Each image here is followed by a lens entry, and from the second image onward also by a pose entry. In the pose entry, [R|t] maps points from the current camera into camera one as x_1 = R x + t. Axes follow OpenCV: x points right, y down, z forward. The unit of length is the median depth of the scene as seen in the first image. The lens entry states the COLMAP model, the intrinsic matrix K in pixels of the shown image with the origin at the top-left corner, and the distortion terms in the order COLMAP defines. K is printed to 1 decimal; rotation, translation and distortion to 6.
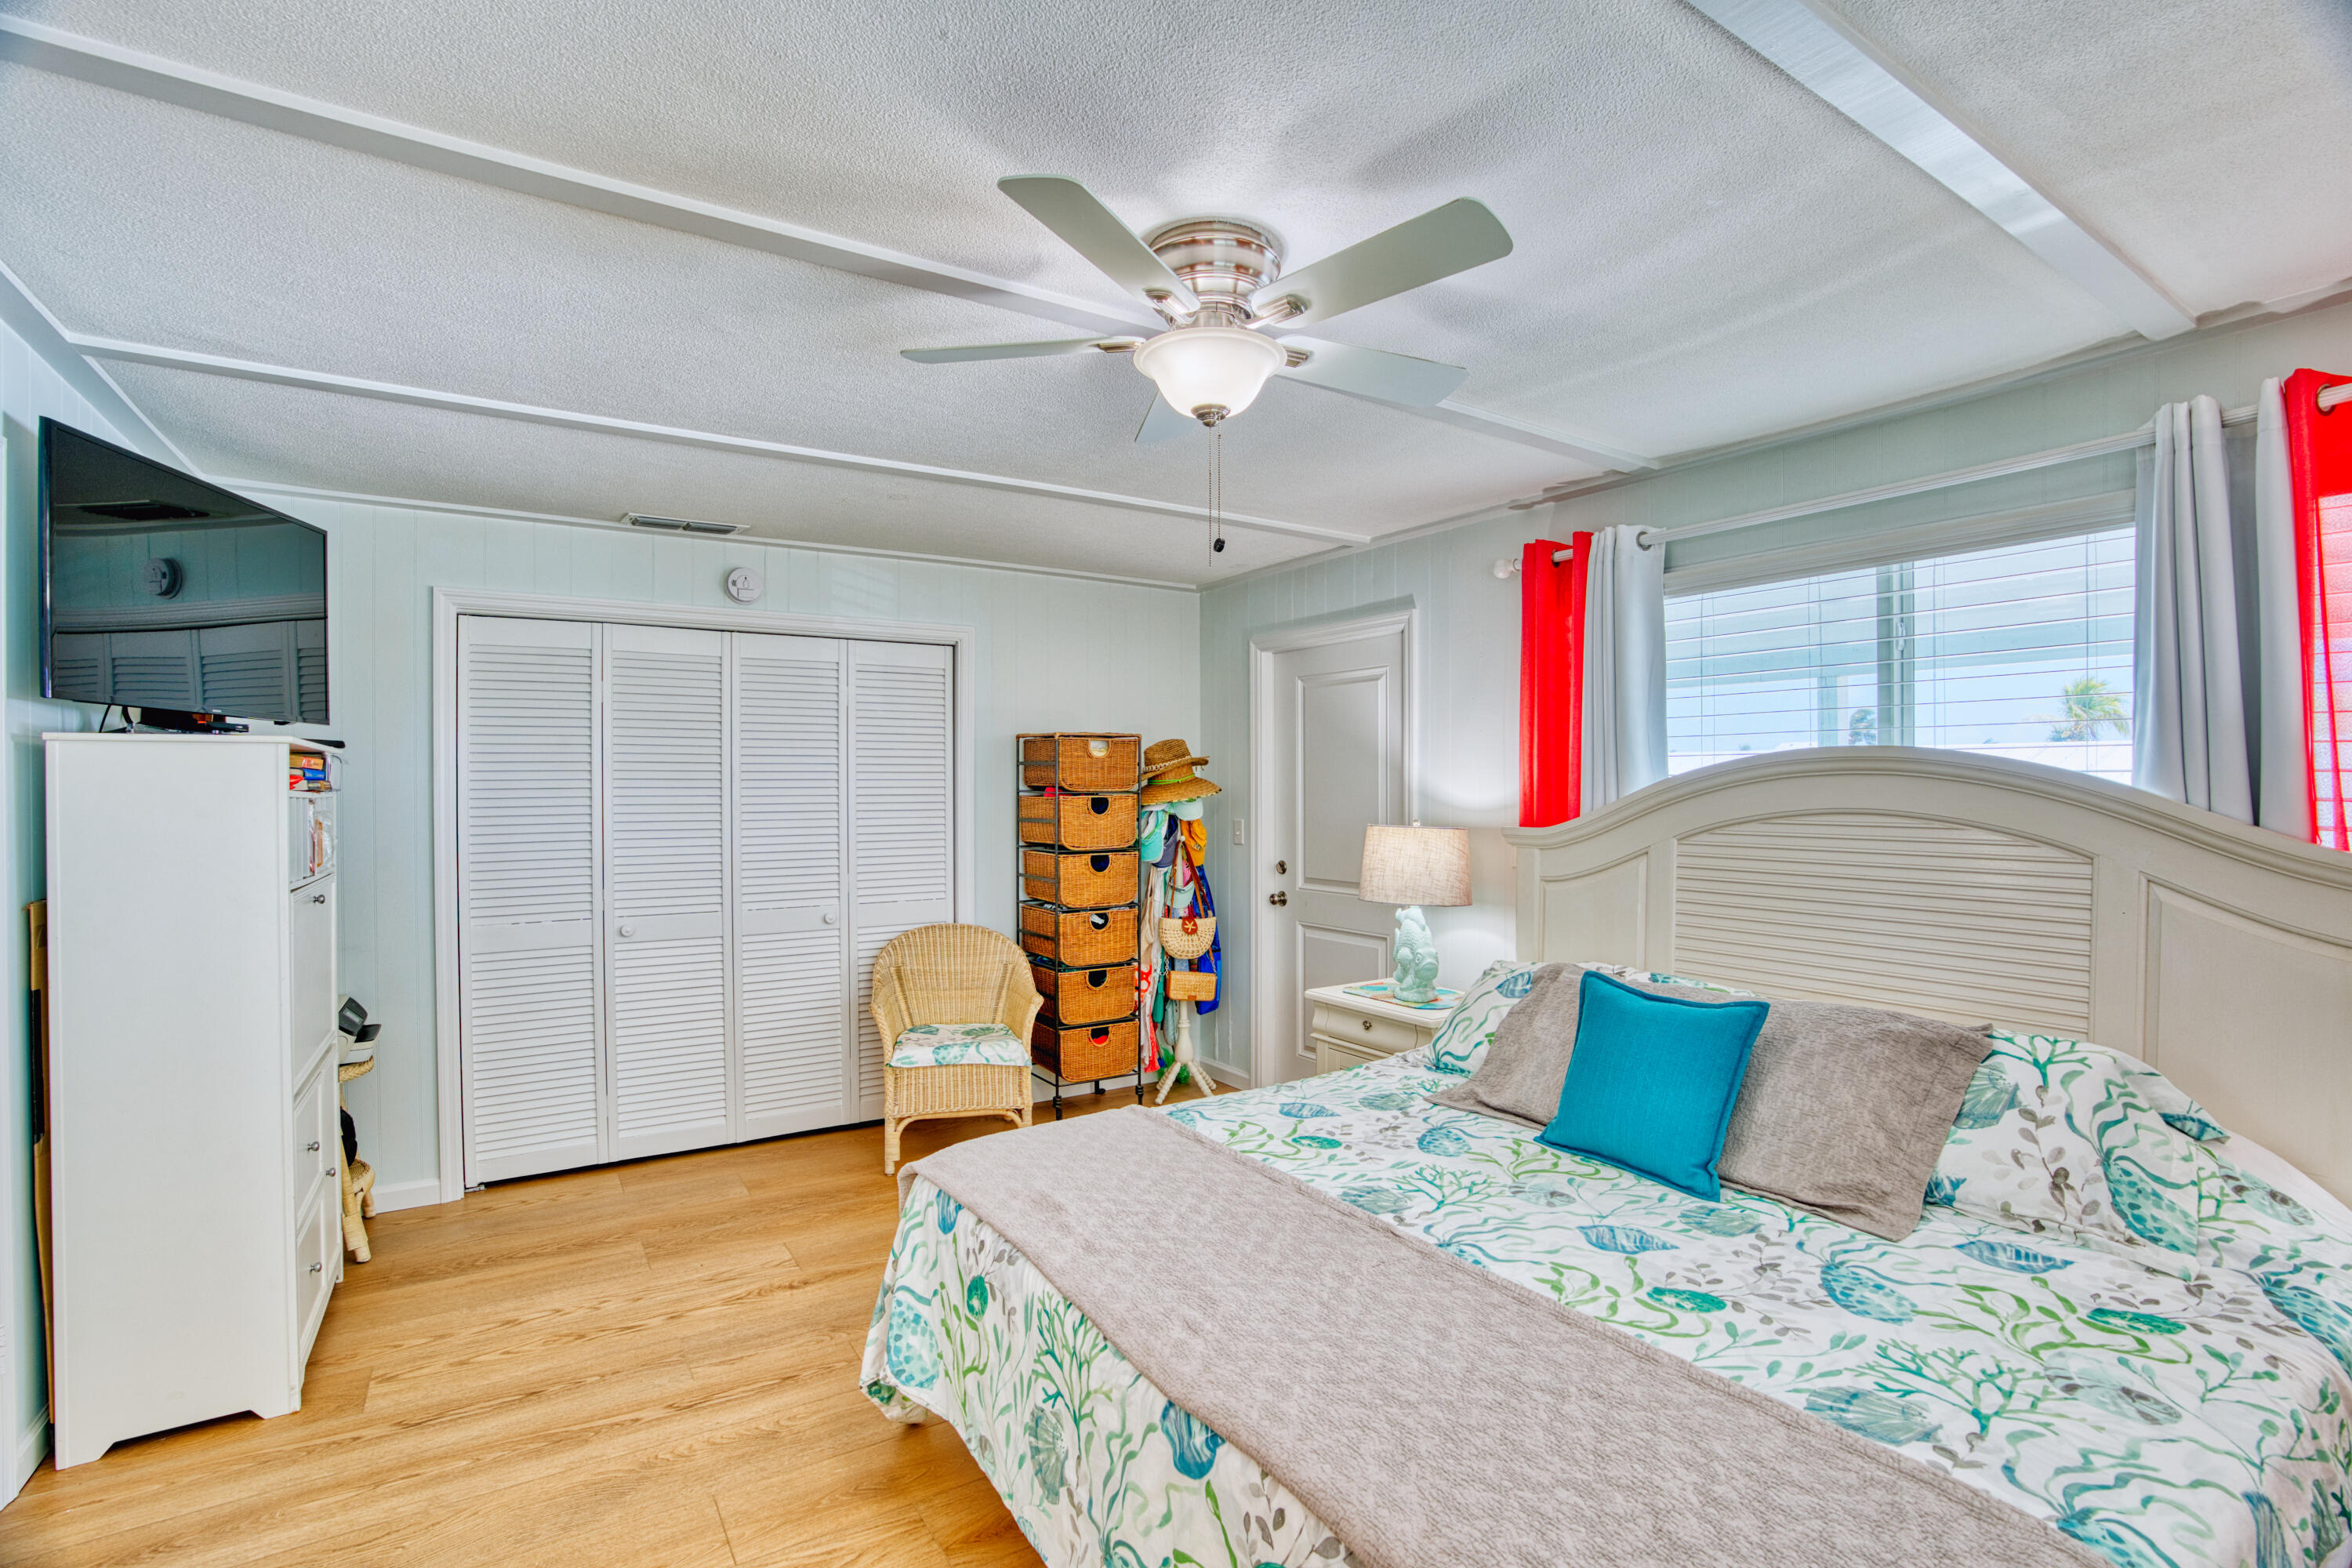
lens RADIAL K [[1115.1, 0, 1180.5], [0, 1115.1, 782.2], [0, 0, 1]] dist [-0.050686, 0.023015]
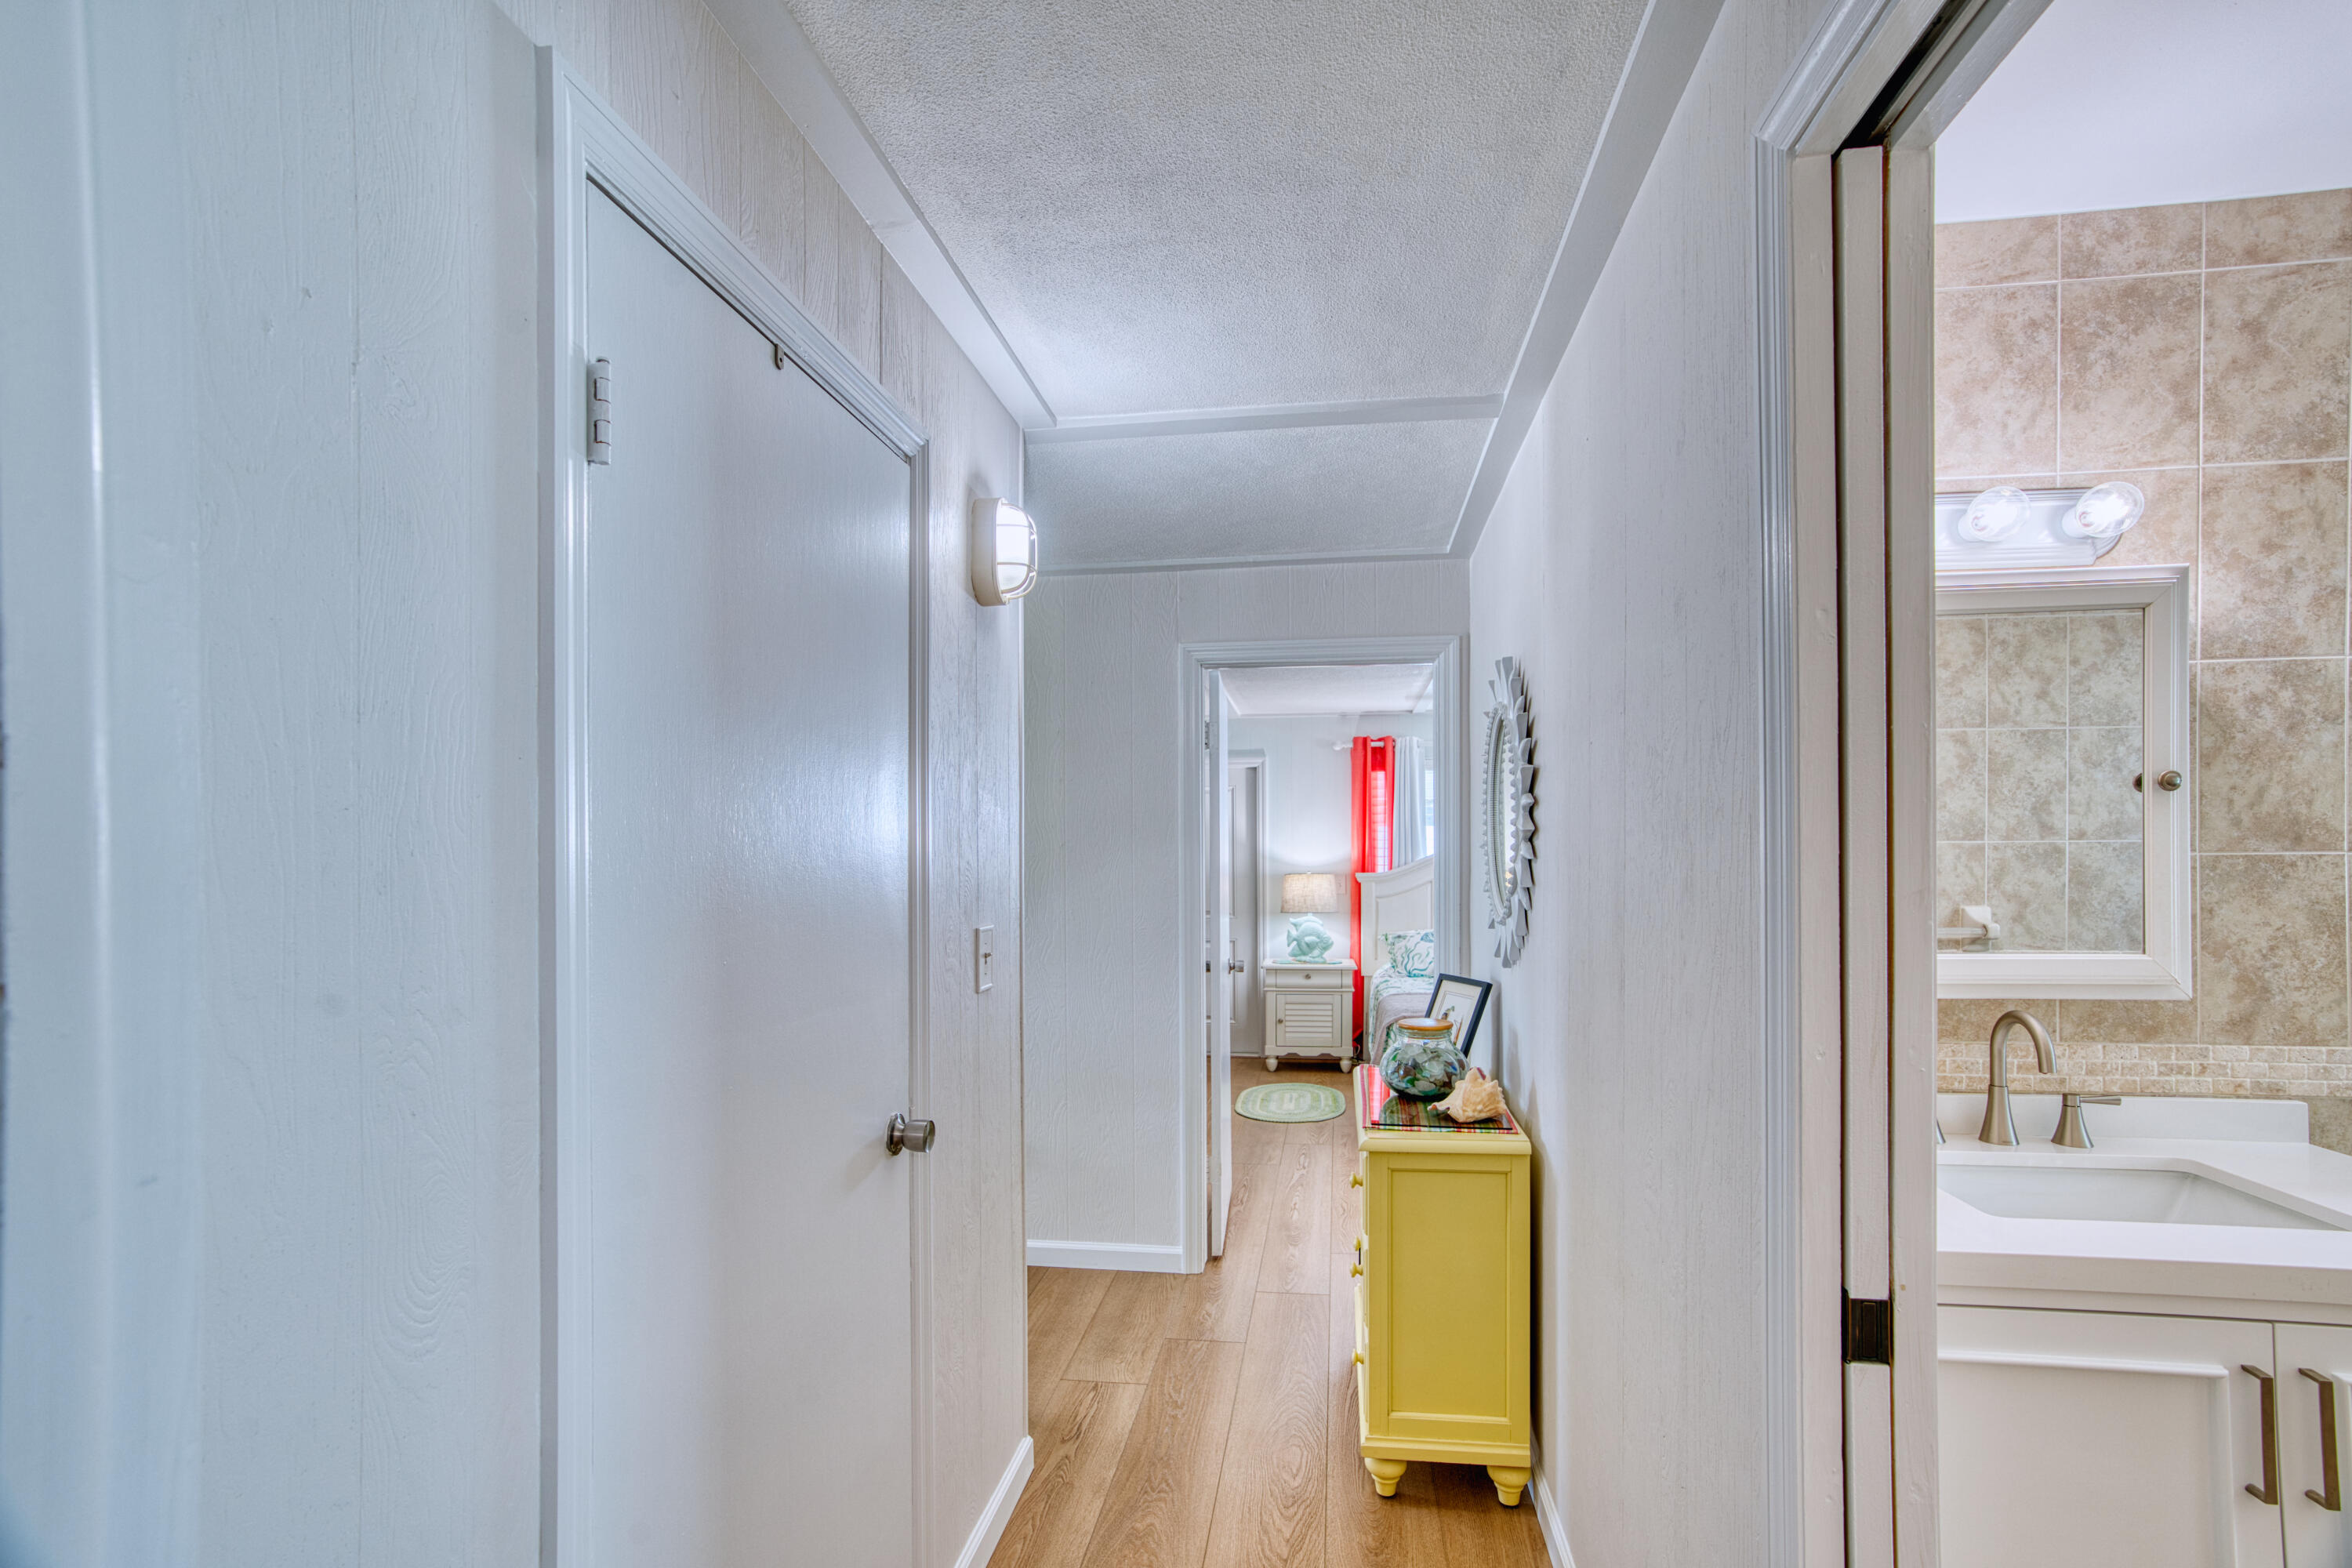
lens RADIAL K [[1115.1, 0, 1141.3], [0, 1115.1, 866.9], [0, 0, 1]] dist [-0.050686, 0.023015]
pose [[0.671362, -0.013223, 0.741011, -2.197131], [0.008465, 0.999912, 0.010174, 0.005721], [-0.741081, -0.000557, 0.671416, -0.137109]]
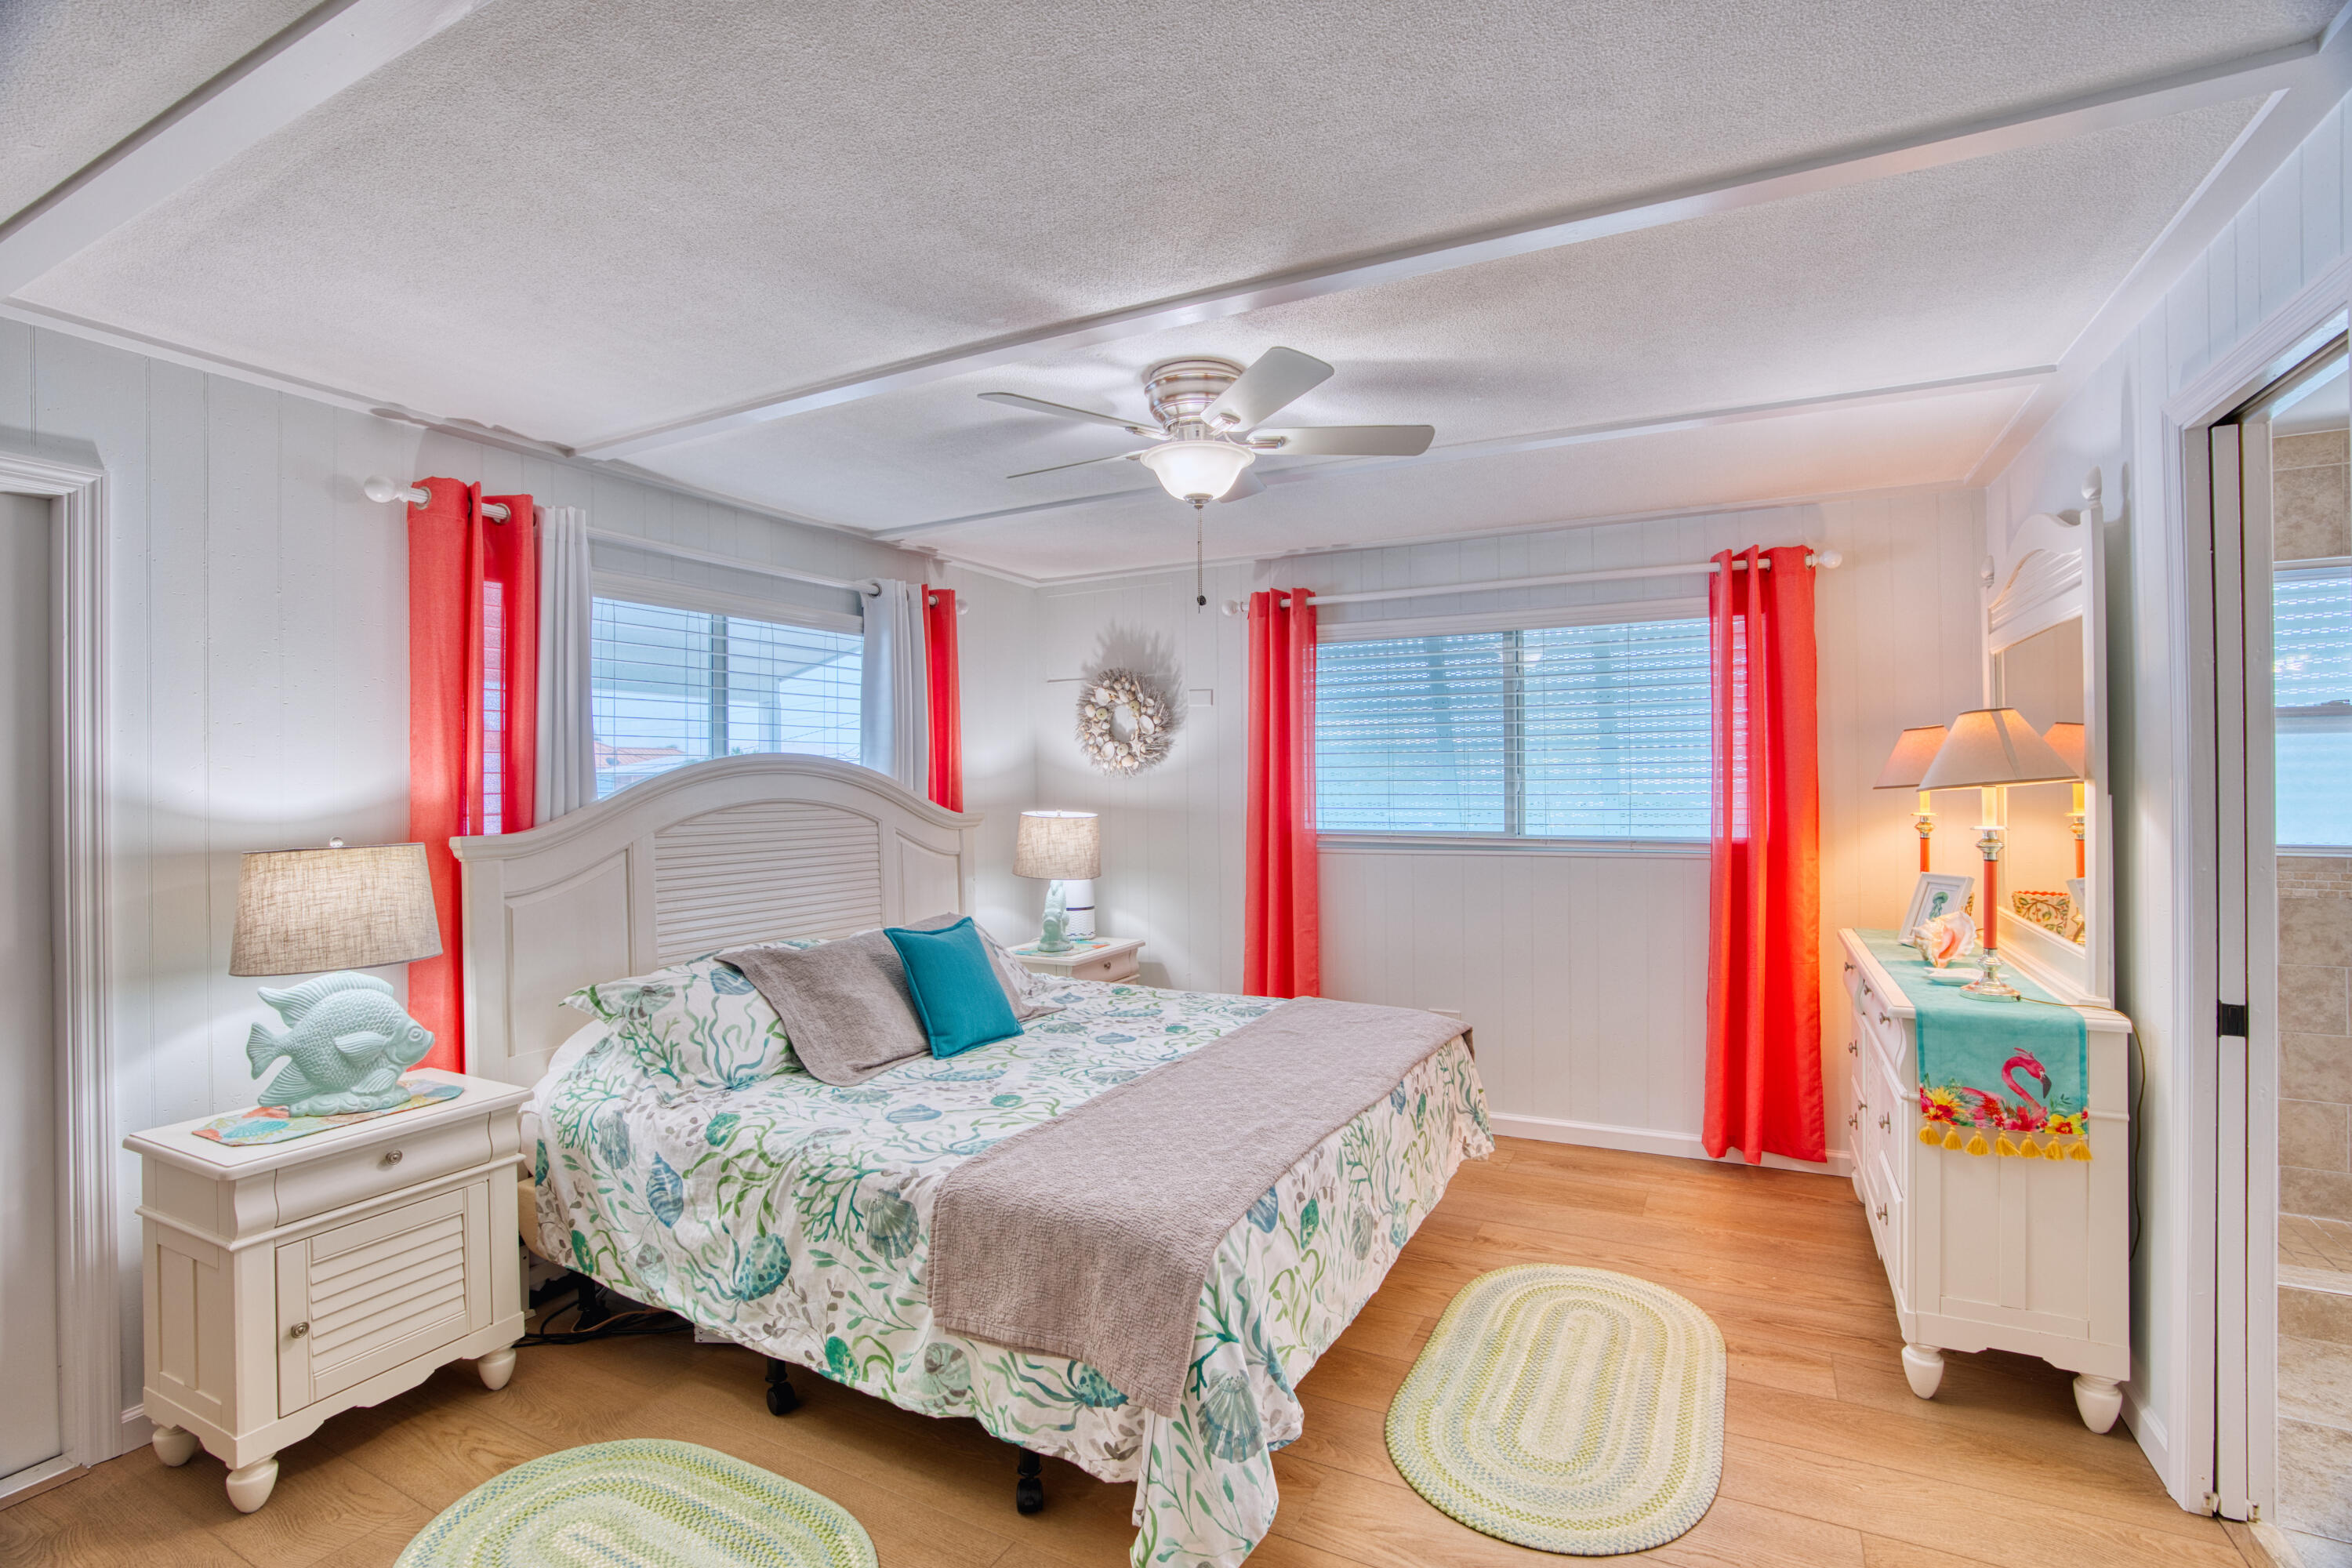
lens RADIAL K [[1115.1, 0, 1169.9], [0, 1115.1, 780.1], [0, 0, 1]] dist [-0.050686, 0.023015]
pose [[-0.497050, 0.002156, 0.867719, -0.906722], [0.004374, 0.999990, 0.000021, 0.002150], [-0.867711, 0.003806, -0.497055, 1.376228]]
